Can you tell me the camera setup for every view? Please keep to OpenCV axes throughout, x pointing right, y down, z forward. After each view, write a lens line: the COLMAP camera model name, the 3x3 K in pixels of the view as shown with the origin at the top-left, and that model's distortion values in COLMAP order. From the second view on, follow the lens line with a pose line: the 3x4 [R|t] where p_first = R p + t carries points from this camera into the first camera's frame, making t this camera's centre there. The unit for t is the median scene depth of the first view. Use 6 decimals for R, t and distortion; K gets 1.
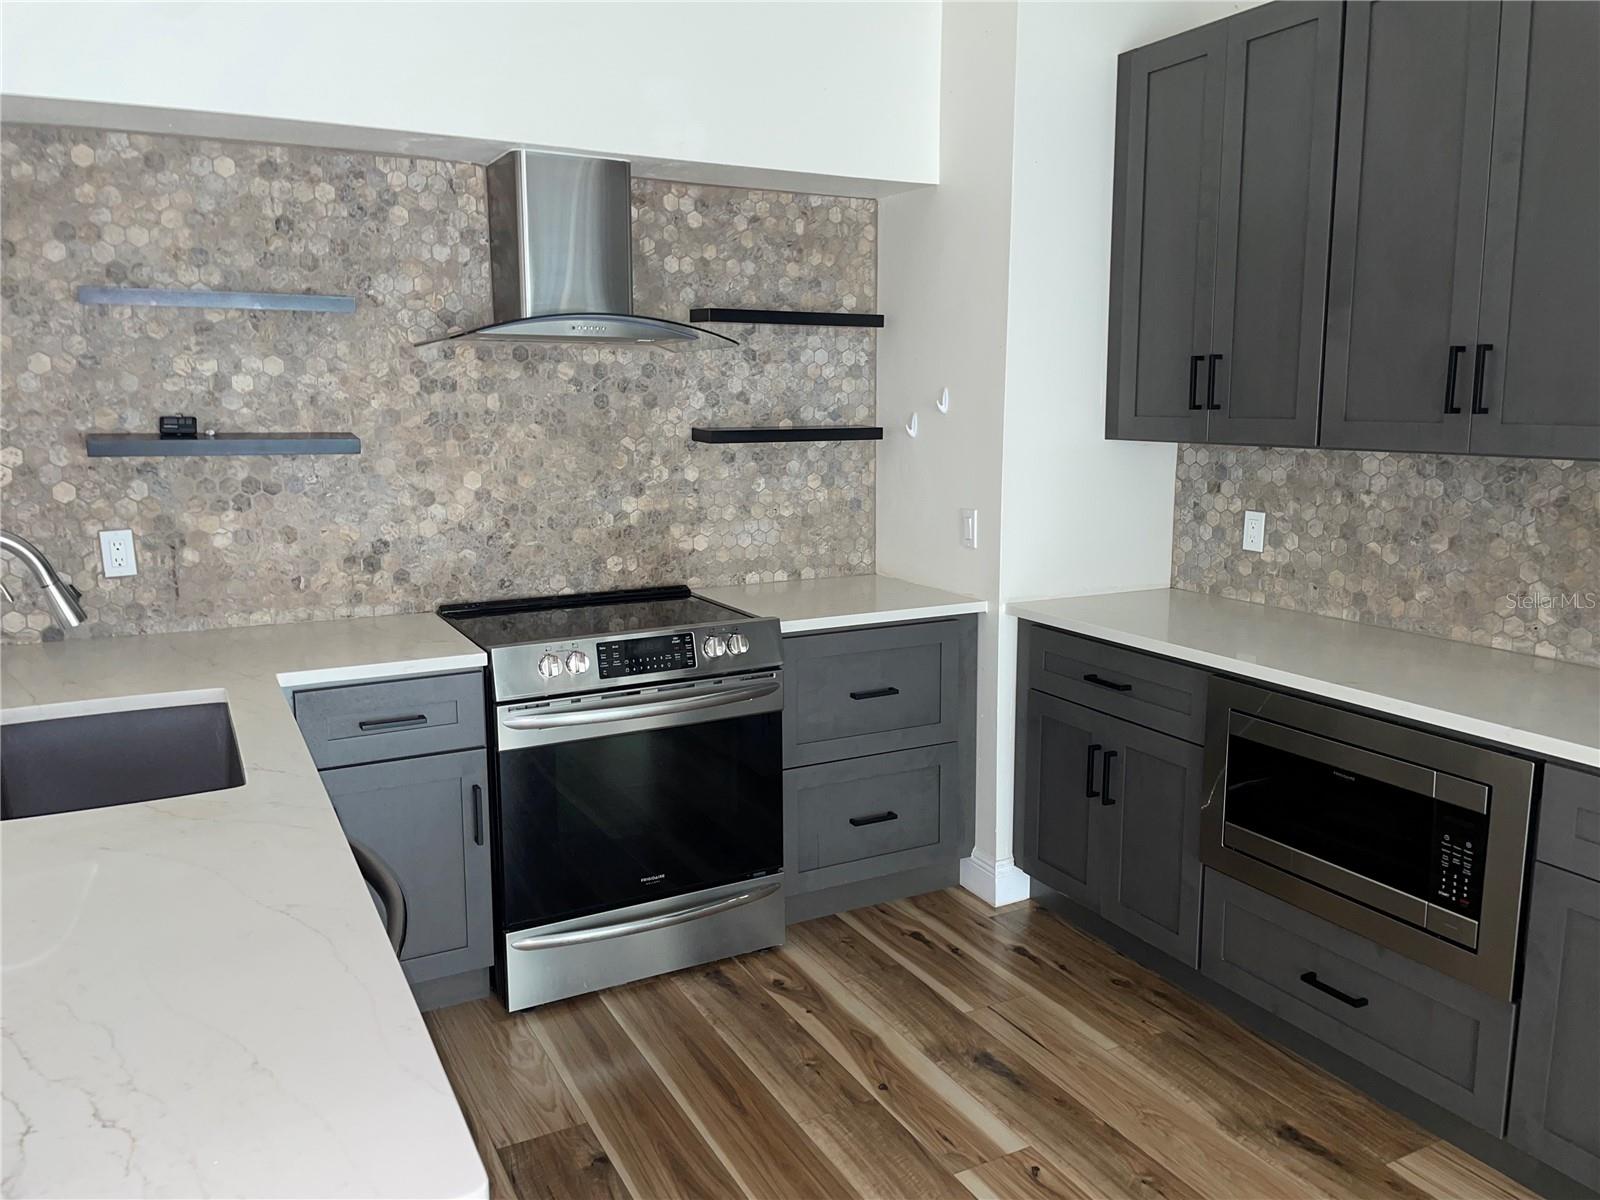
lens RADIAL K [[1199.9, 0, 814.7], [0, 1199.9, 581.8], [0, 0, 1]] dist [0.088285, -0.111837]
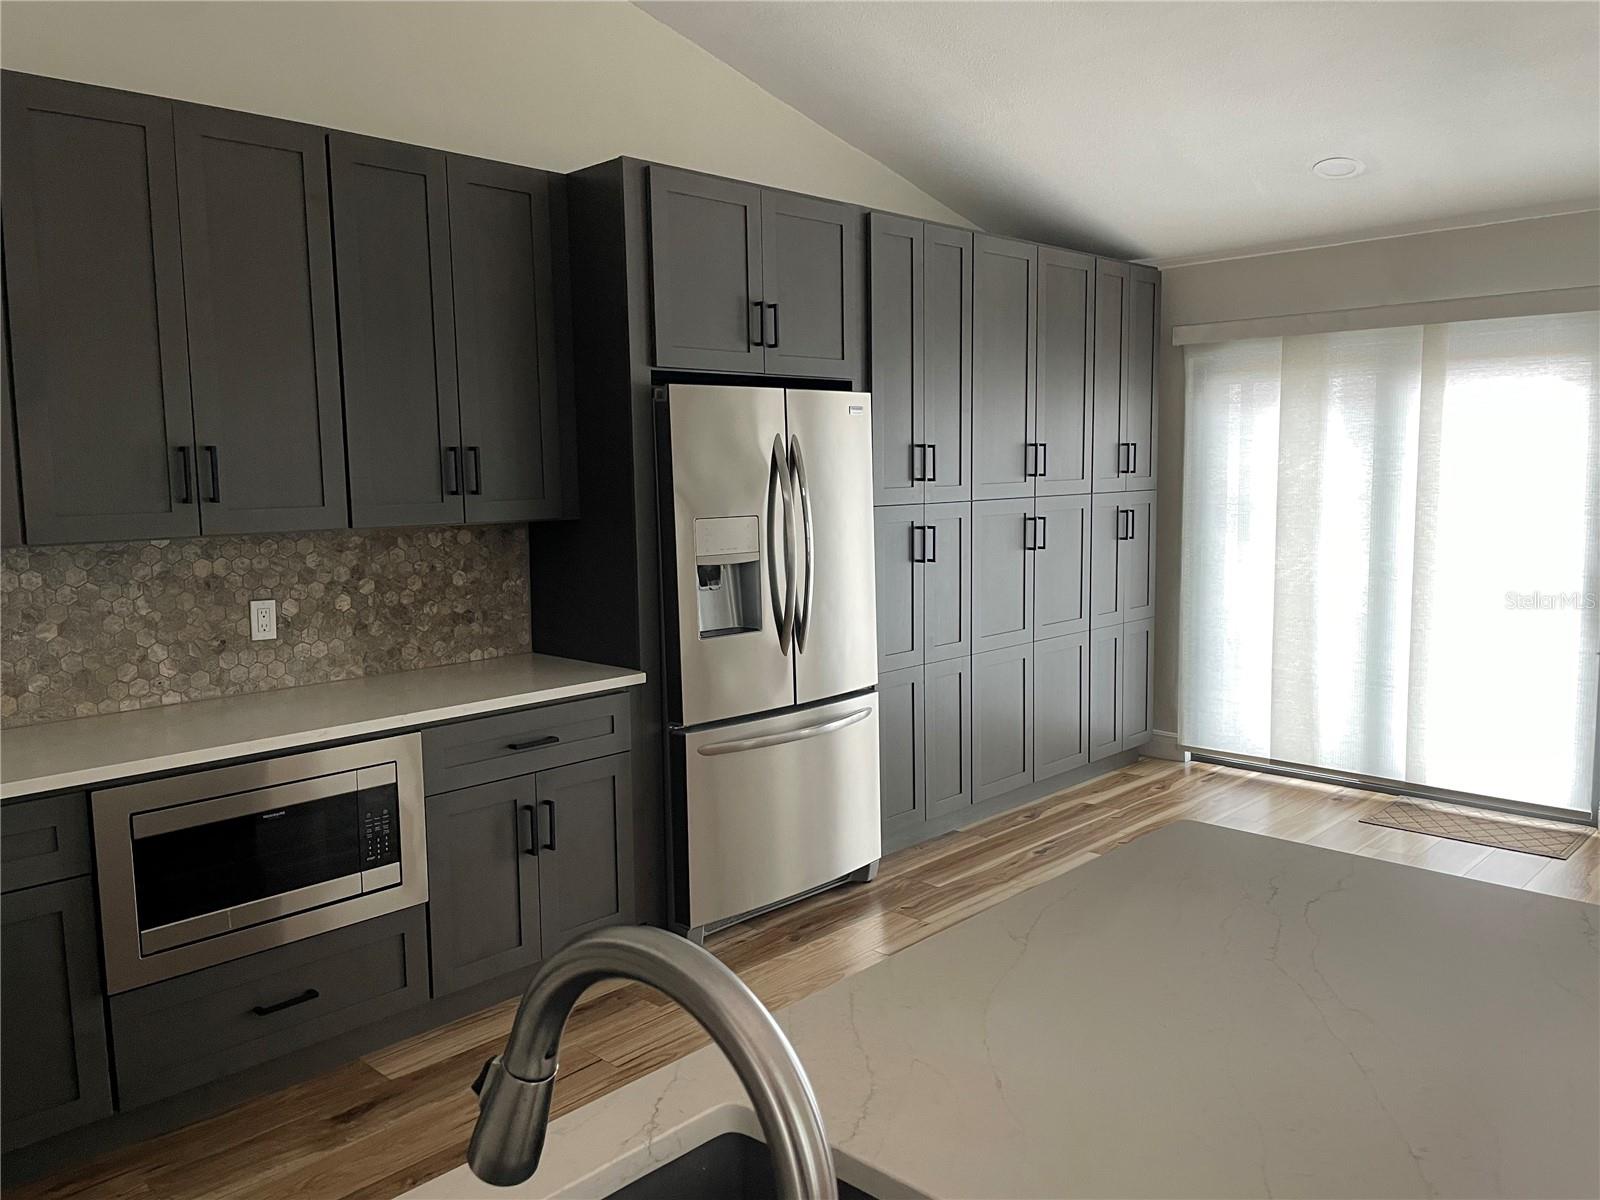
lens RADIAL K [[1199.9, 0, 812.2], [0, 1199.9, 593.8], [0, 0, 1]] dist [0.088285, -0.111837]
pose [[-0.311074, -0.097571, 0.945364, -0.622526], [0.161470, 0.974828, 0.153744, -0.109480], [-0.936568, 0.200474, -0.287489, 0.635121]]
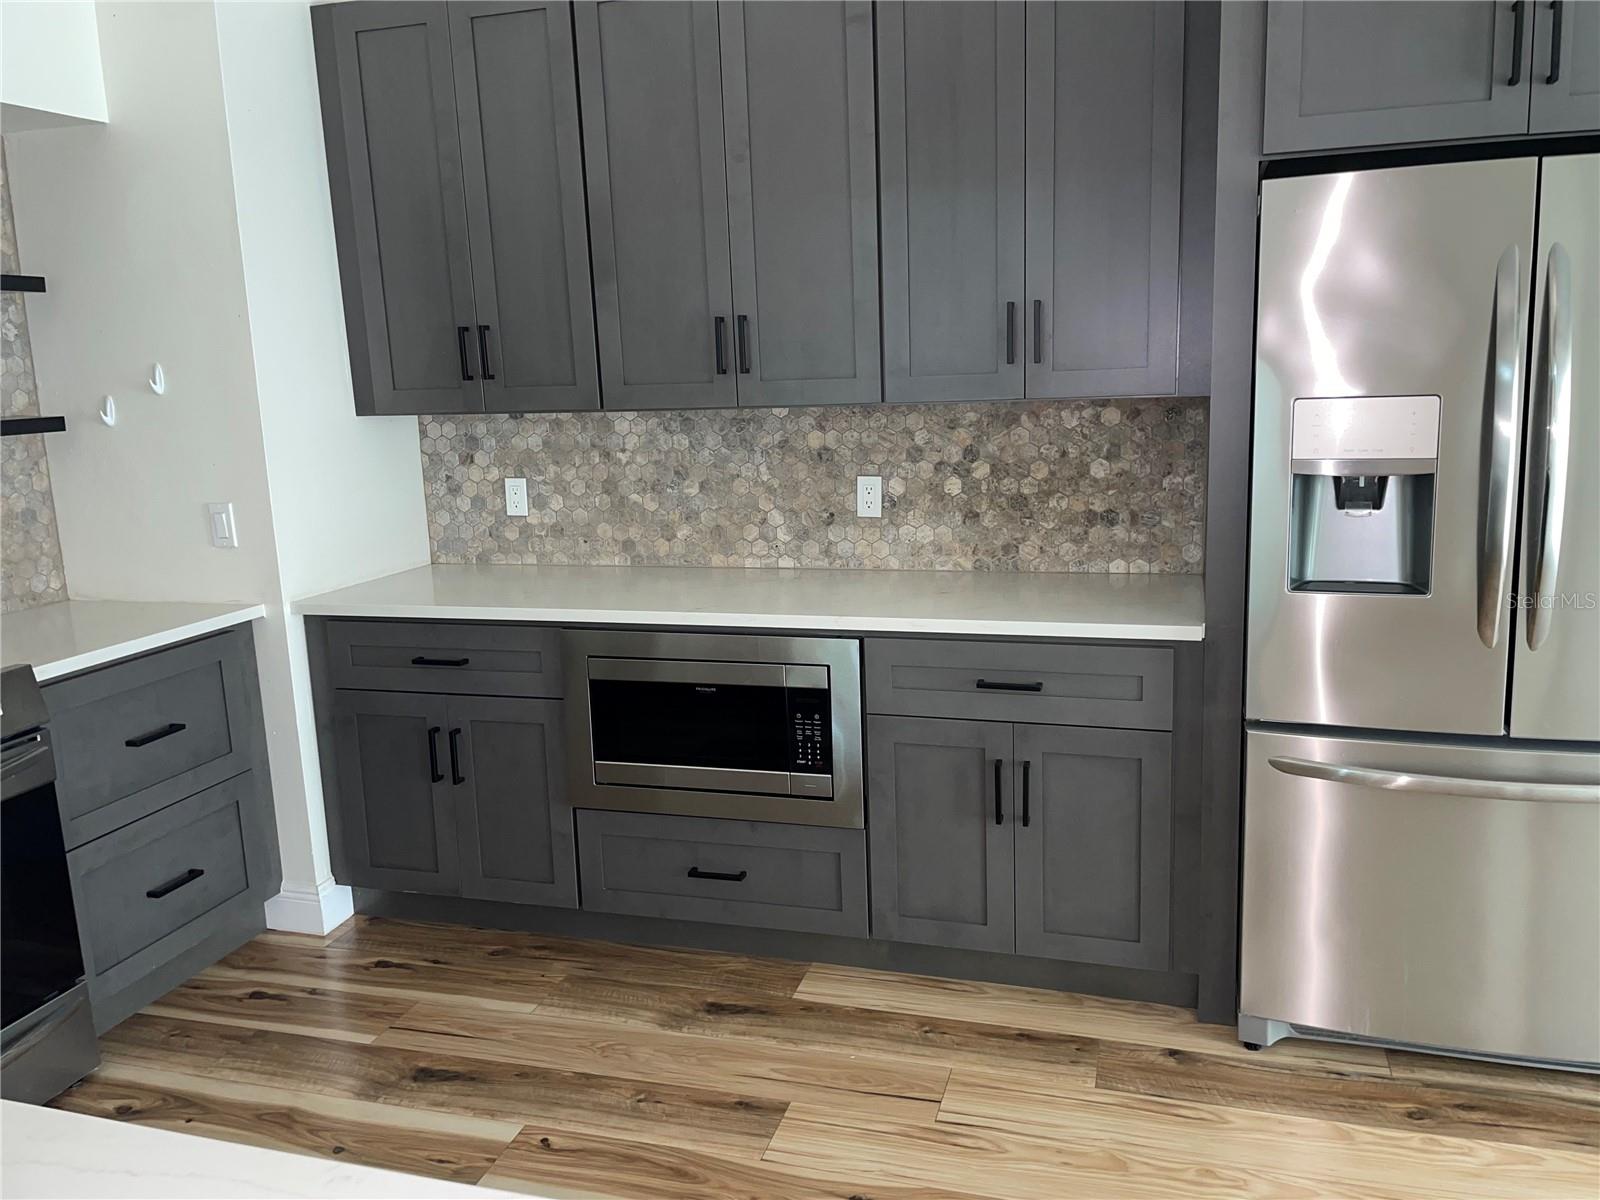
lens RADIAL K [[1199.9, 0, 813.7], [0, 1199.9, 585.7], [0, 0, 1]] dist [0.088285, -0.111837]
pose [[0.699991, -0.150201, 0.698178, -0.215668], [0.142508, 0.987348, 0.069534, -0.001852], [-0.699789, 0.050823, 0.712539, 0.085701]]
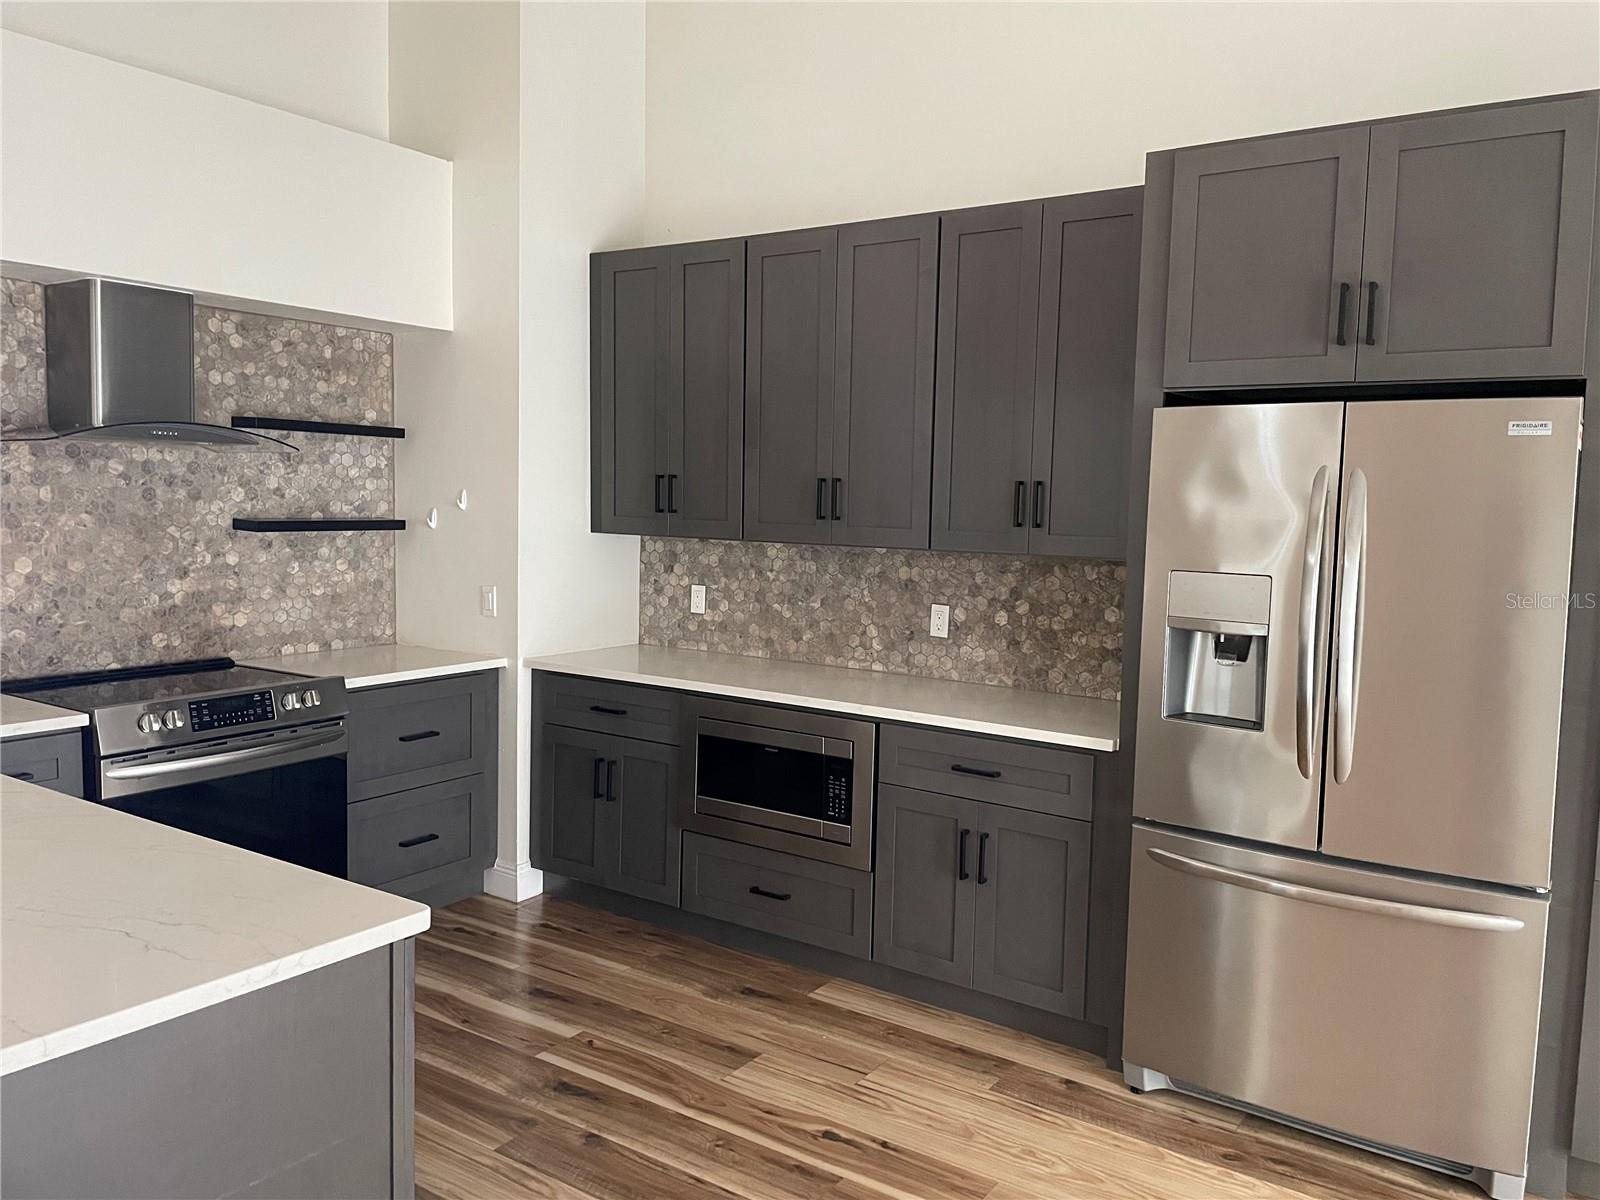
lens RADIAL K [[1199.9, 0, 815.8], [0, 1199.9, 589.4], [0, 0, 1]] dist [0.088285, -0.111837]
pose [[0.881963, -0.015108, 0.471076, -0.184063], [0.047177, 0.997296, -0.056342, 0.034319], [-0.468951, 0.071916, 0.880291, -0.307465]]
